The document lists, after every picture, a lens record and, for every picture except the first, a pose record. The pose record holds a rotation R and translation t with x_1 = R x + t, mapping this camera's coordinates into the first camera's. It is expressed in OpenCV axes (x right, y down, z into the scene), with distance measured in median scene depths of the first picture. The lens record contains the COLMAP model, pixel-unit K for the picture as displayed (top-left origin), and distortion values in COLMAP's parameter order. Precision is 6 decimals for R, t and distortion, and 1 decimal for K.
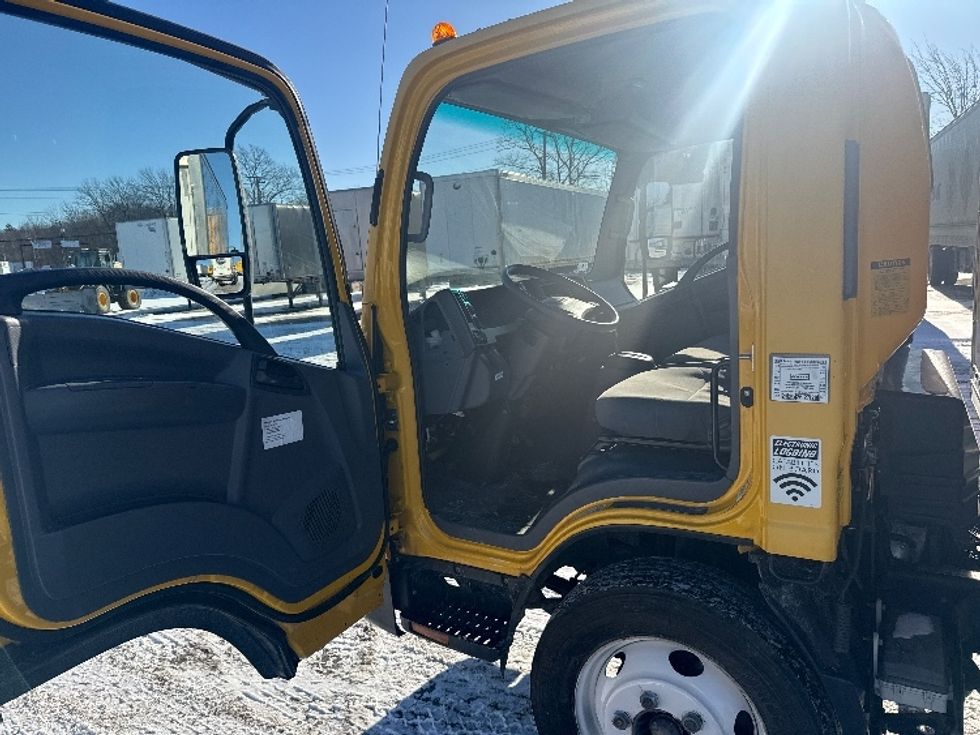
lens RADIAL K [[676.8, 0, 486.3], [0, 676.8, 360.0], [0, 0, 1]] dist [0.039655, -0.047837]
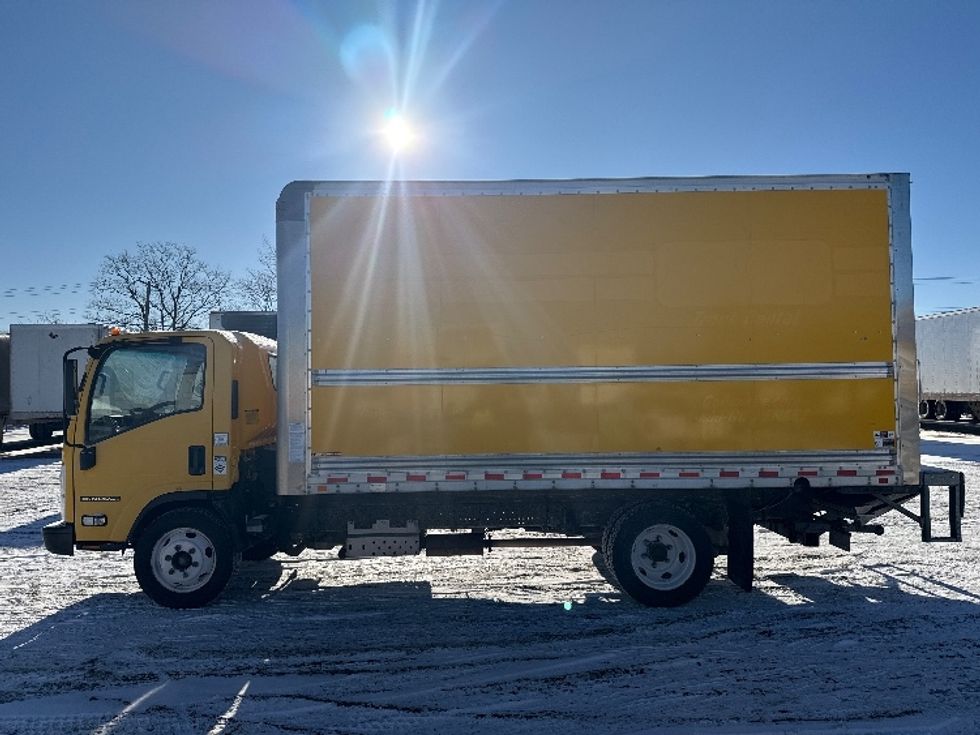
lens RADIAL K [[676.8, 0, 486.2], [0, 676.8, 358.5], [0, 0, 1]] dist [0.039655, -0.047837]
pose [[0.851141, 0.064689, 0.520936, -0.235190], [0.050535, 0.977672, -0.203972, 0.351136], [-0.522499, 0.199935, 0.828867, -2.434873]]
